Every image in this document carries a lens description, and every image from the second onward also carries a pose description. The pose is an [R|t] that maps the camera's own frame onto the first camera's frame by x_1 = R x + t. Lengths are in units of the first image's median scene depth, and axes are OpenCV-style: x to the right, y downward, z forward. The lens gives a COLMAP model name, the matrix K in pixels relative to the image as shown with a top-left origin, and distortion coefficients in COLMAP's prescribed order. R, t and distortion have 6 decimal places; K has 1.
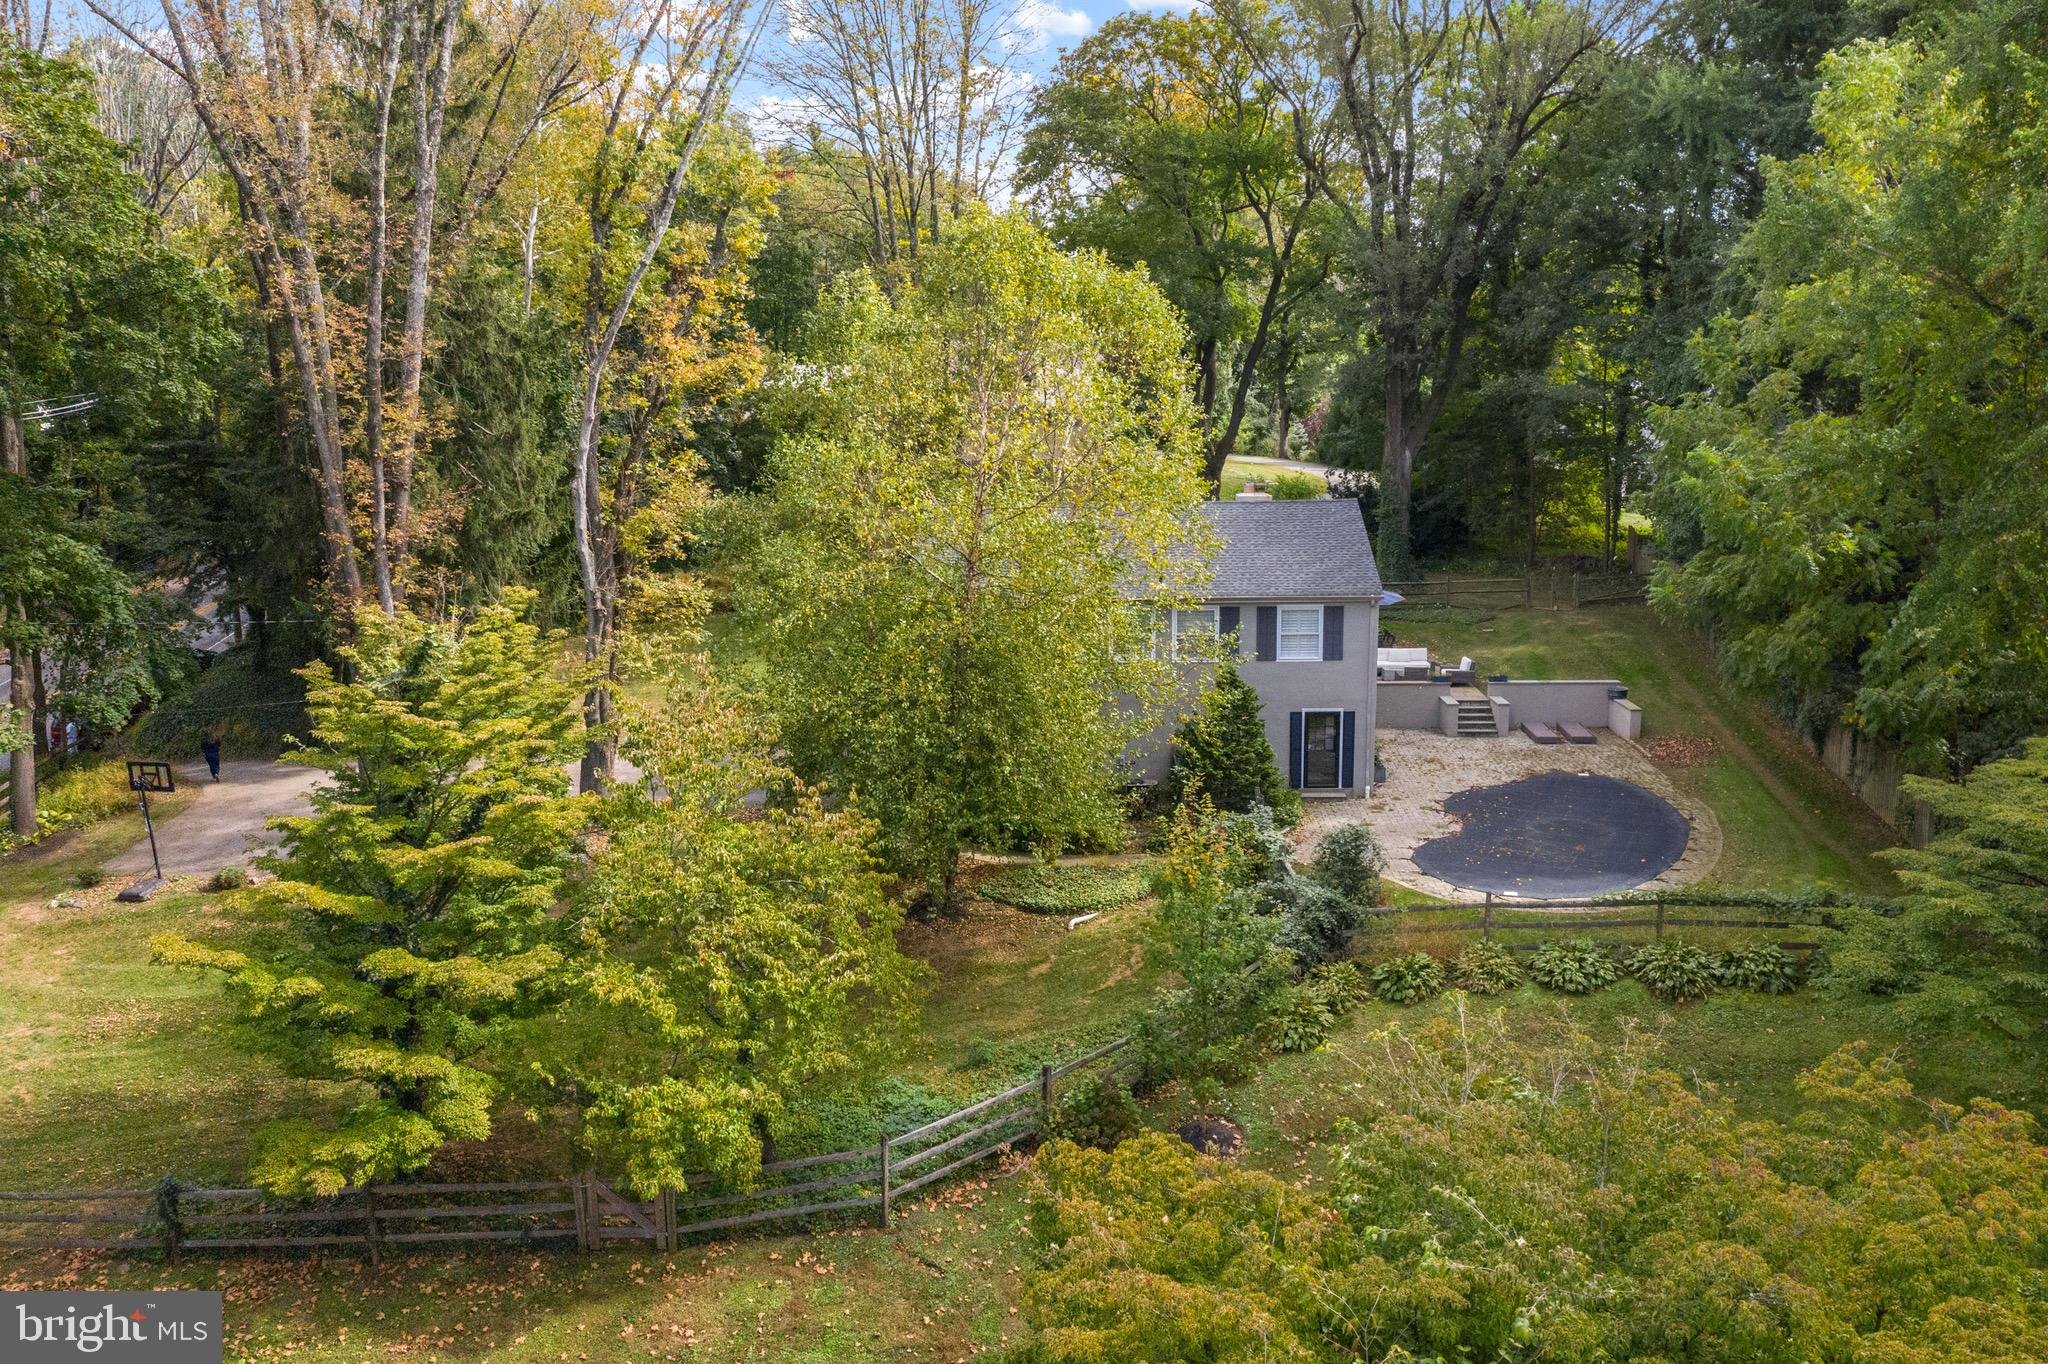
lens RADIAL K [[1607.4, 0, 1024.0], [0, 1607.4, 682.0], [0, 0, 1]] dist [-0.045727, -0.004881]
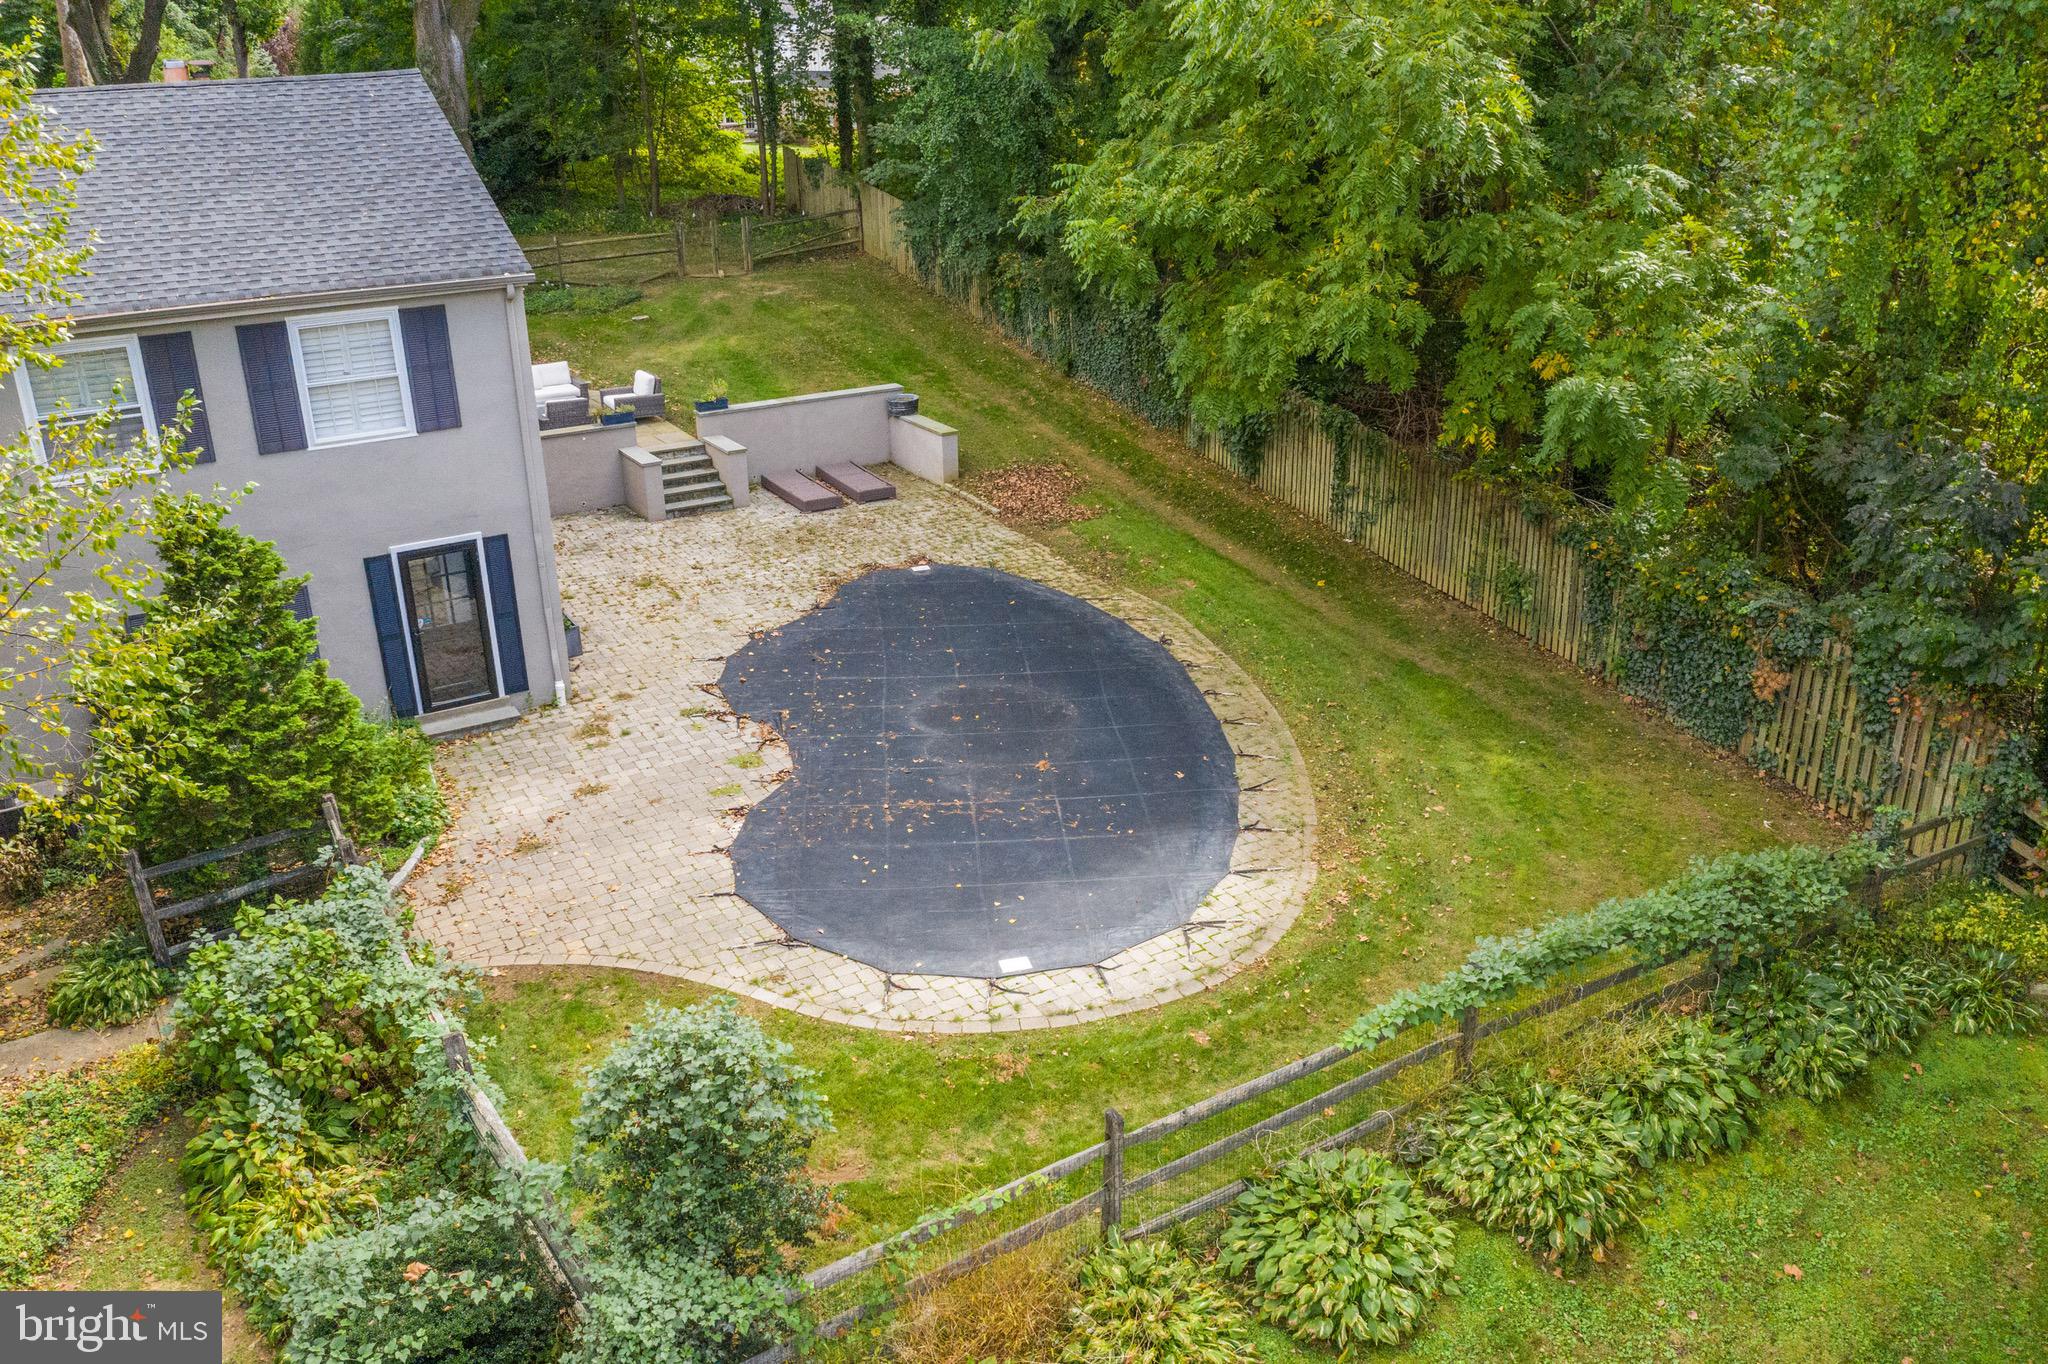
lens RADIAL K [[1607.4, 0, 1024.0], [0, 1607.4, 682.0], [0, 0, 1]] dist [-0.045727, -0.004881]
pose [[0.829481, -0.209006, 0.517955, 0.076961], [0.101891, 0.968409, 0.227601, -0.028246], [-0.549162, -0.136015, 0.824573, 0.499258]]
